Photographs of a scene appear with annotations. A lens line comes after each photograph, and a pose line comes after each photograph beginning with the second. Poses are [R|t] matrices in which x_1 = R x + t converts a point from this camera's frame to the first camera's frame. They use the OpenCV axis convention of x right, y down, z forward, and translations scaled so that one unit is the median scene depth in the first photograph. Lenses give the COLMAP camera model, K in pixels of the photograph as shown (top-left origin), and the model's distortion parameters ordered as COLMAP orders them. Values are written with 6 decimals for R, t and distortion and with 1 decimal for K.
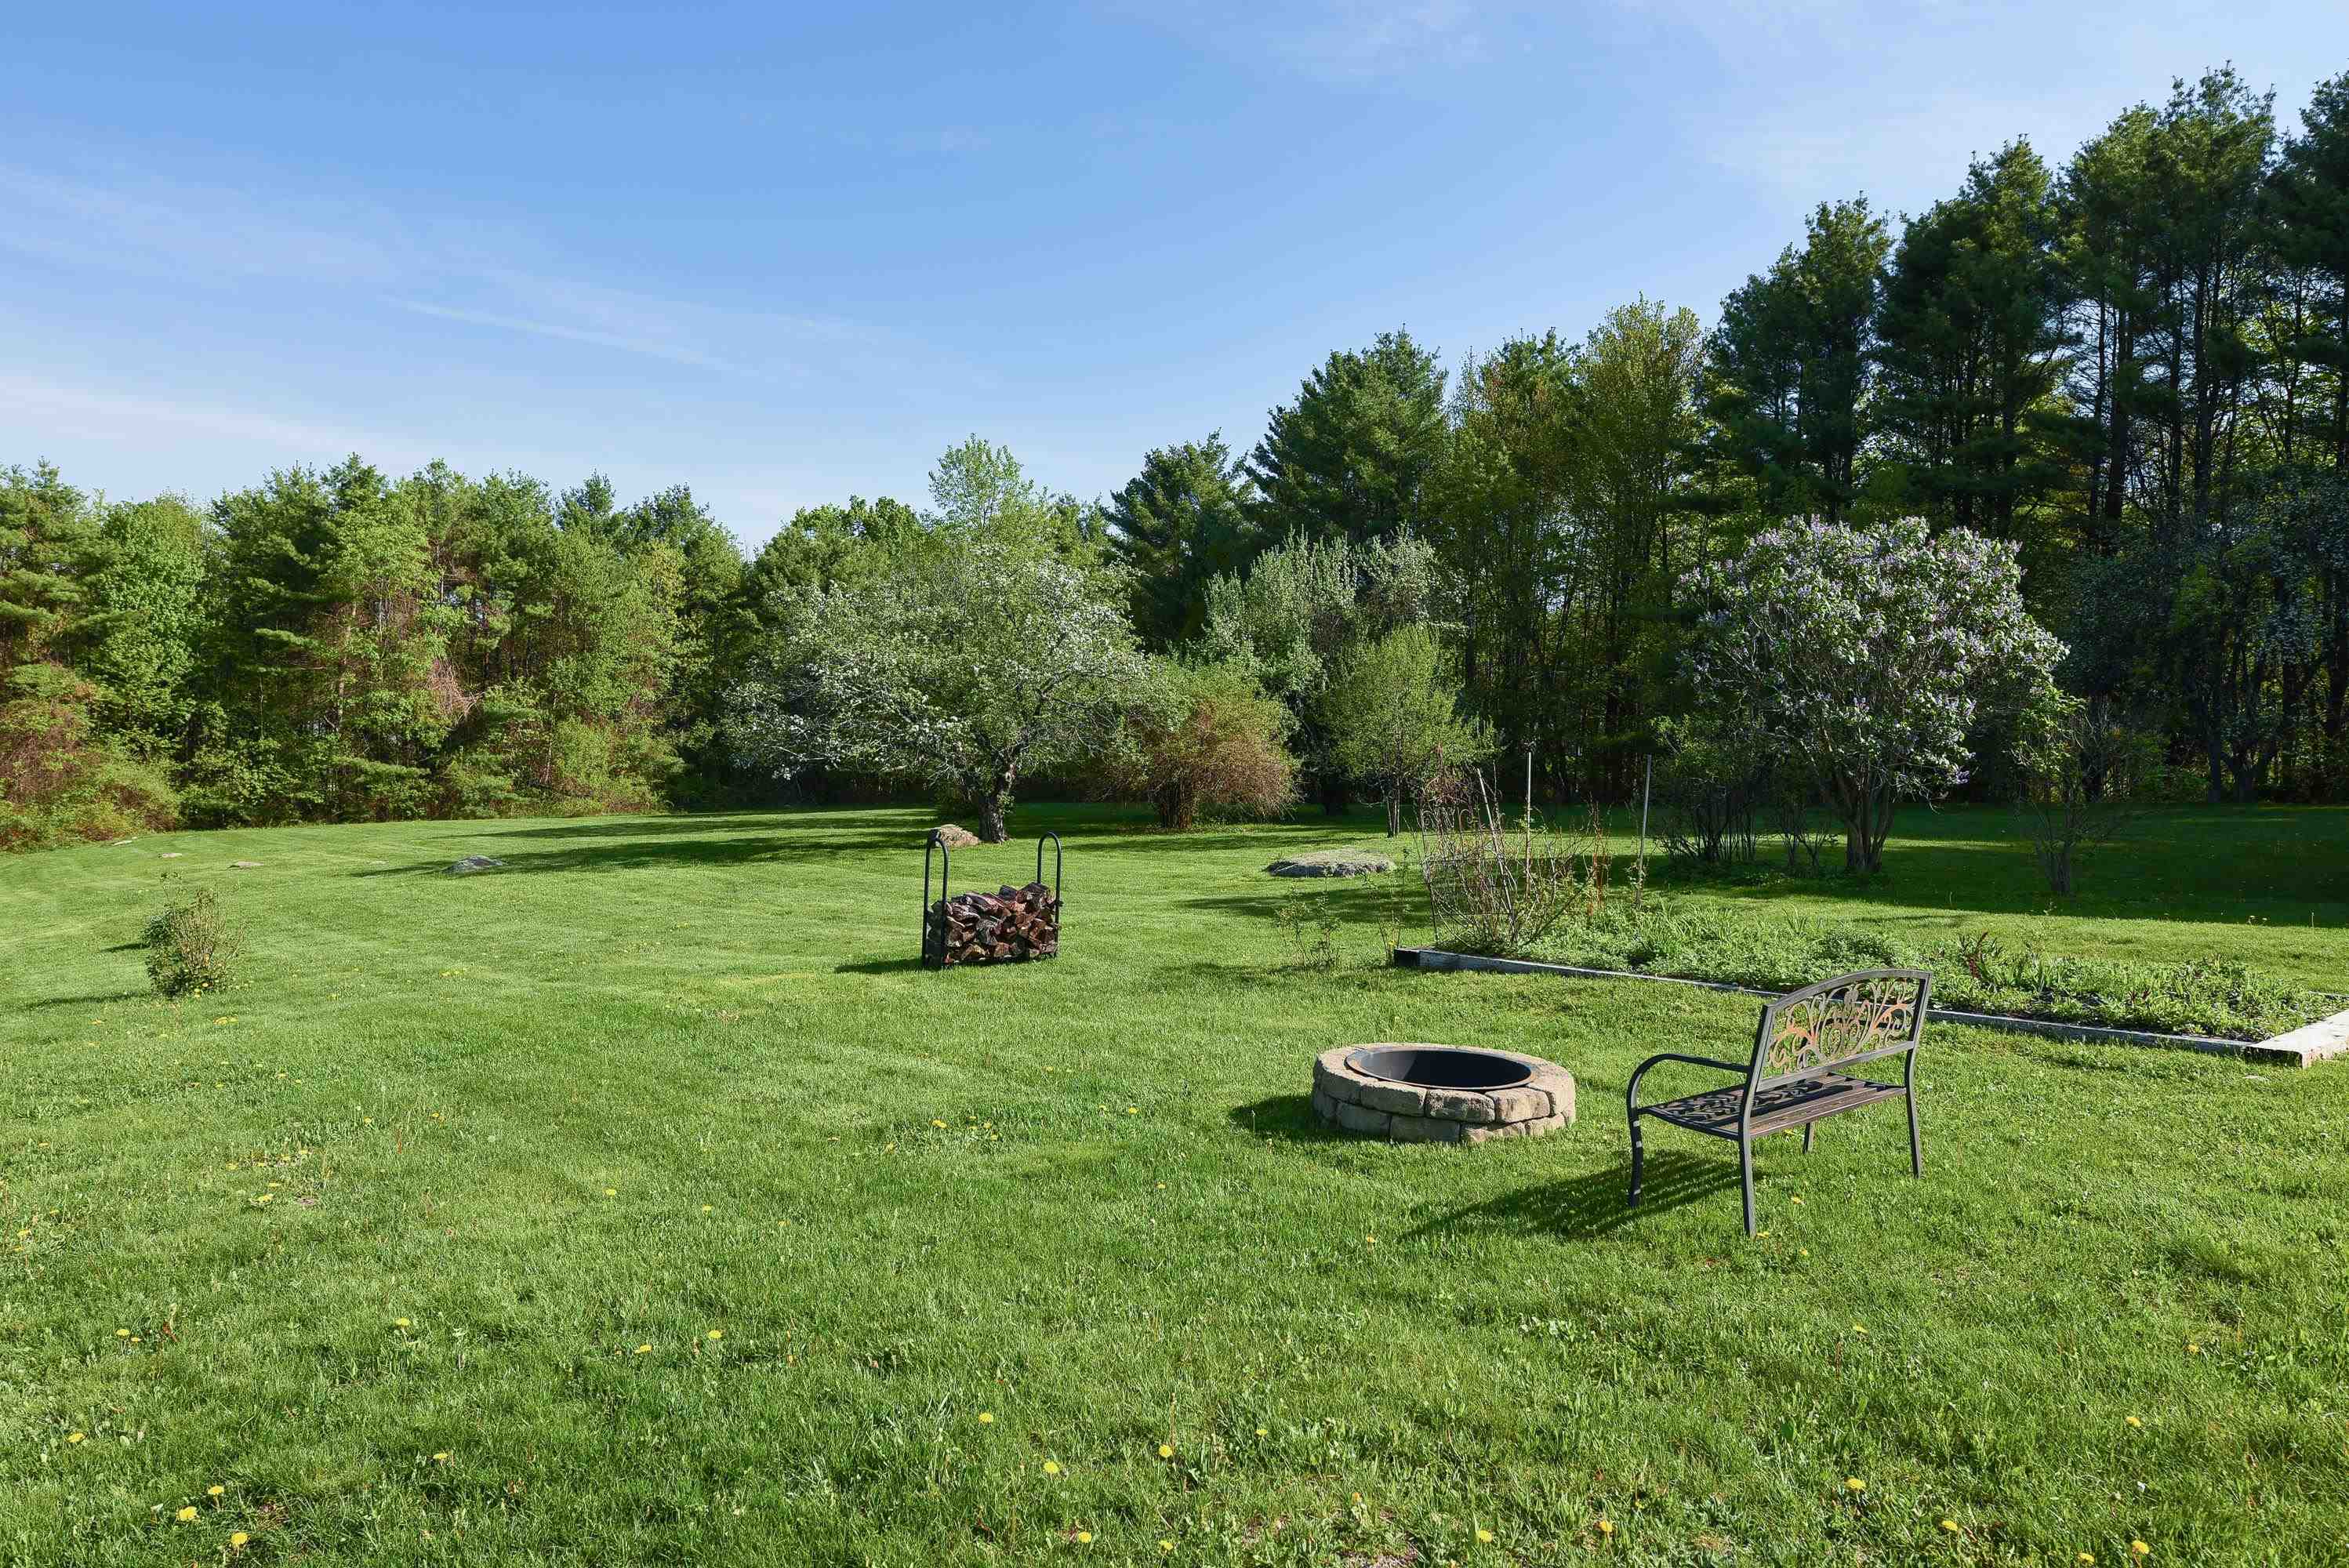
lens RADIAL K [[1539.0, 0, 1174.5], [0, 1539.0, 784.0], [0, 0, 1]] dist [0.000832, 0.006165]
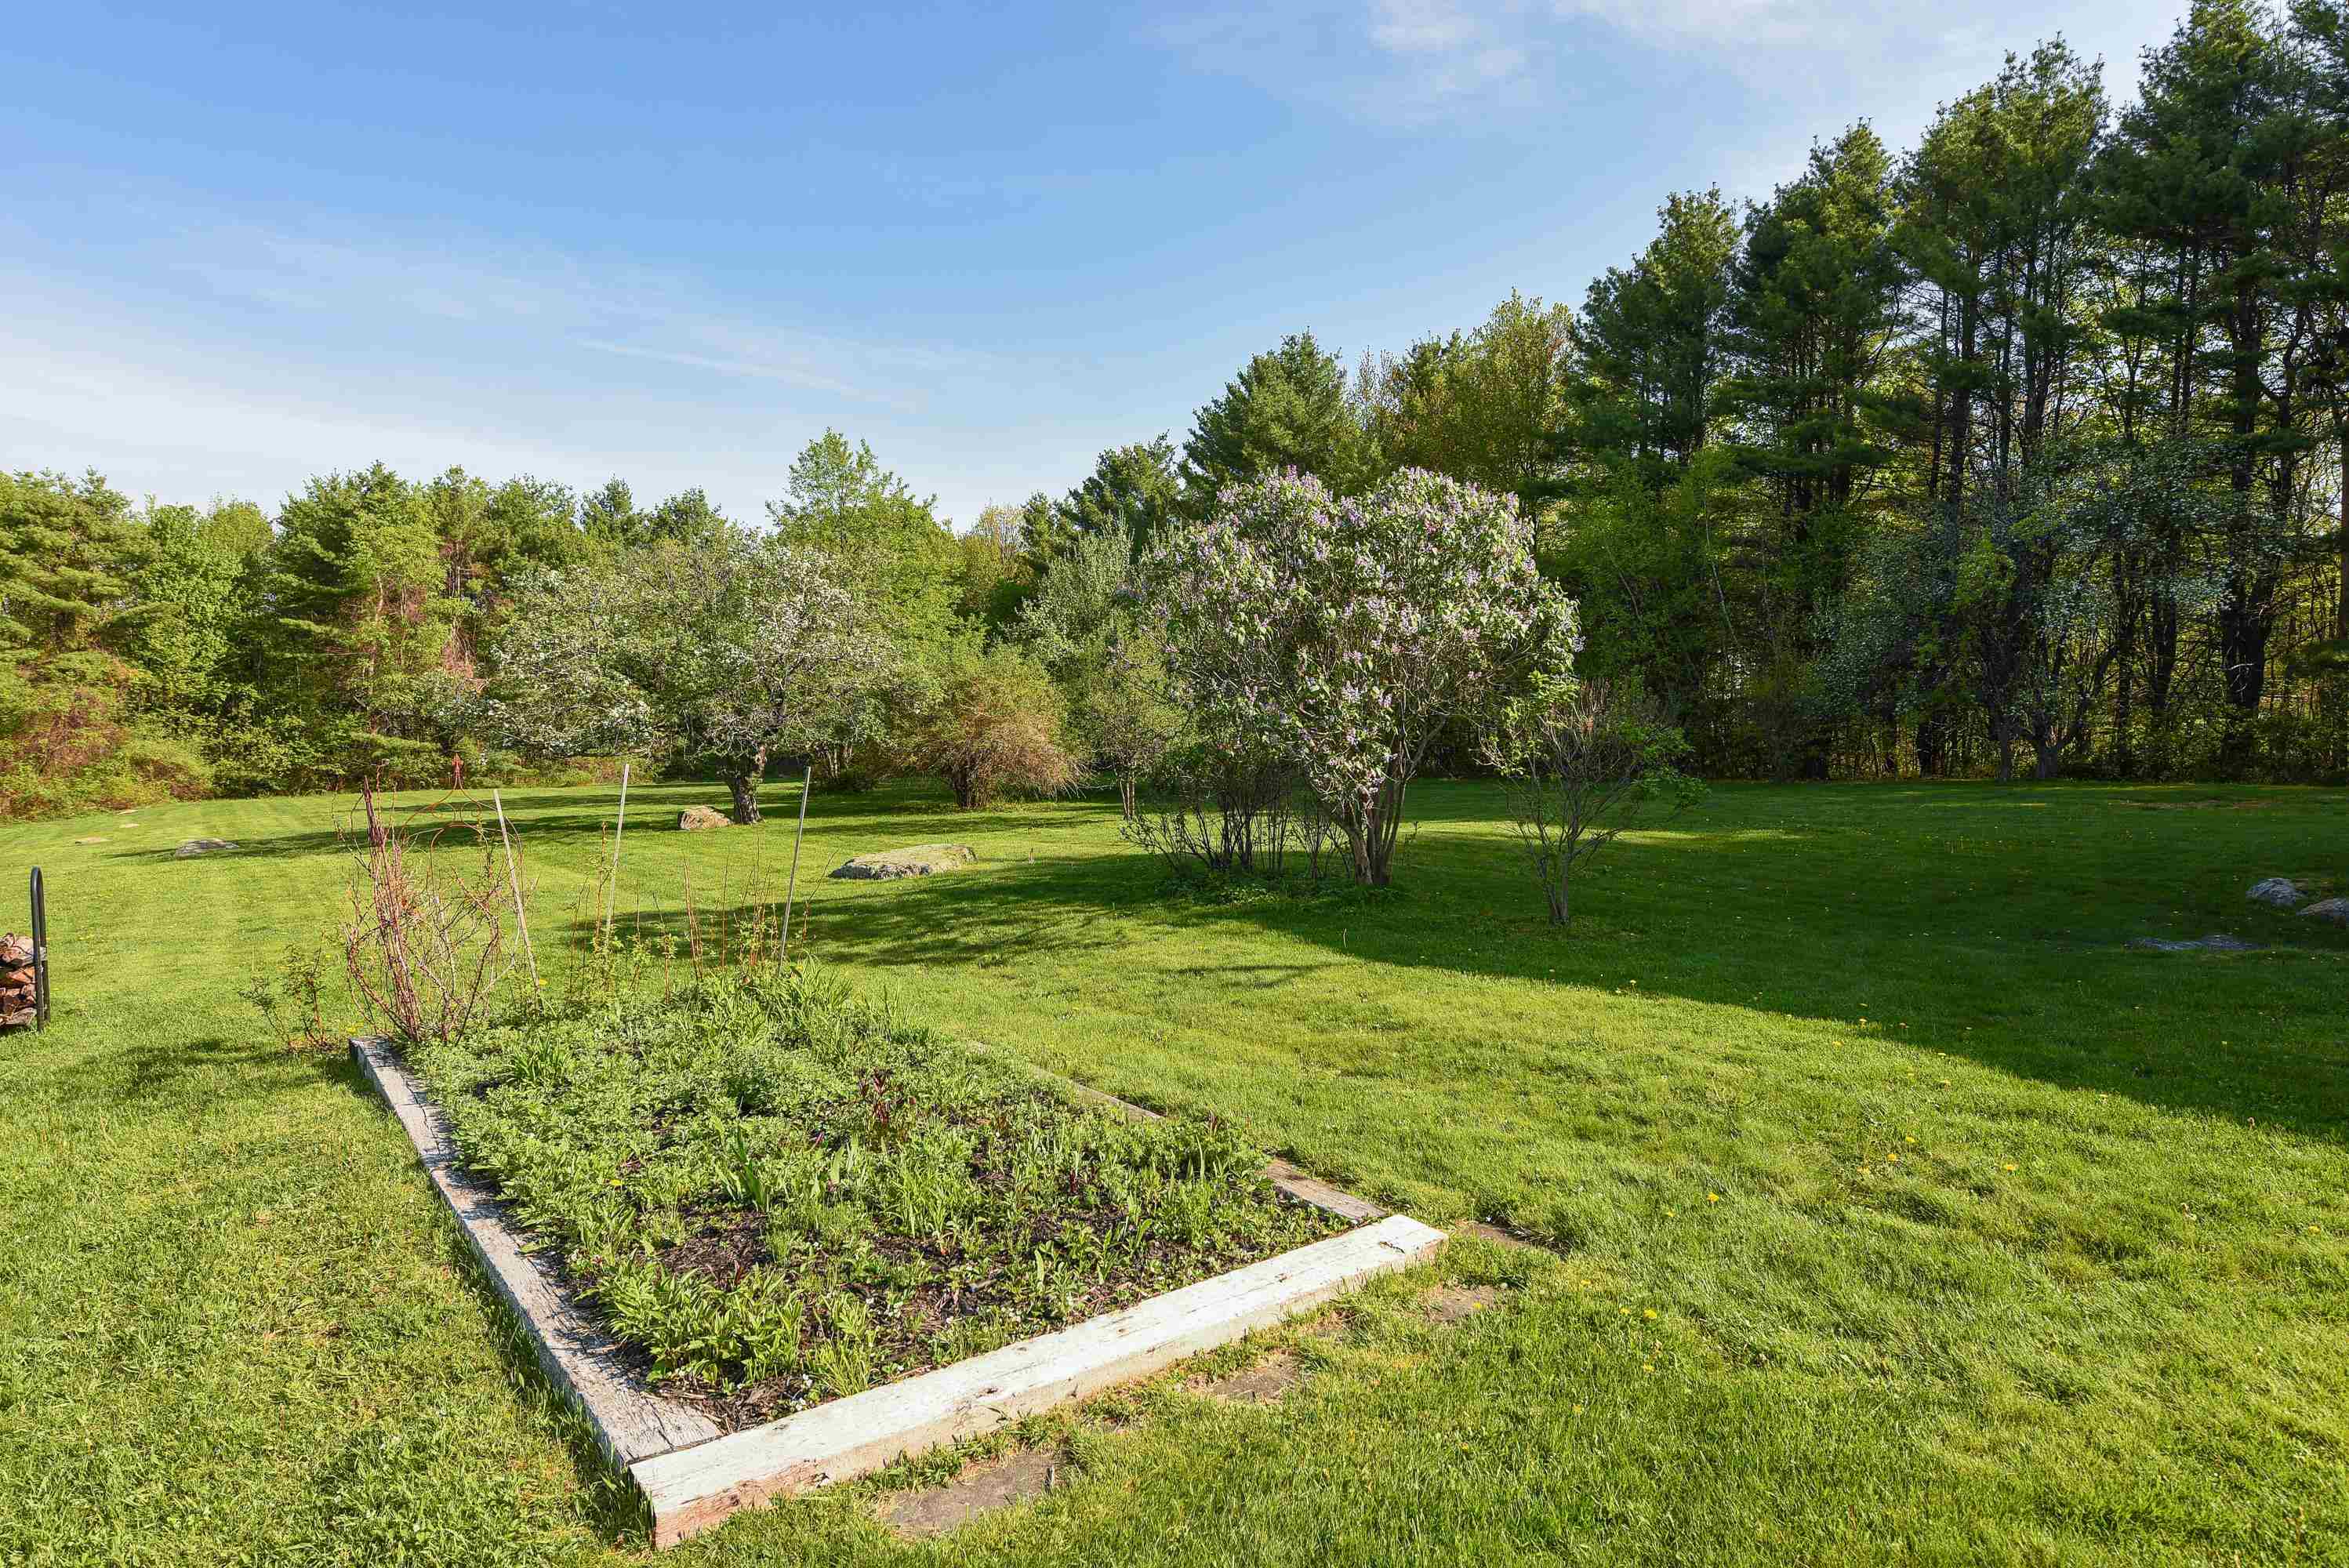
lens RADIAL K [[1322.0, 0, 1168.0], [0, 1322.0, 798.7], [0, 0, 1]] dist [0.002309, -0.001717]
pose [[0.998905, 0.001090, -0.046767, 0.095039], [0.000626, 0.999328, 0.036658, -0.005079], [0.046775, -0.036647, 0.998233, 0.067571]]
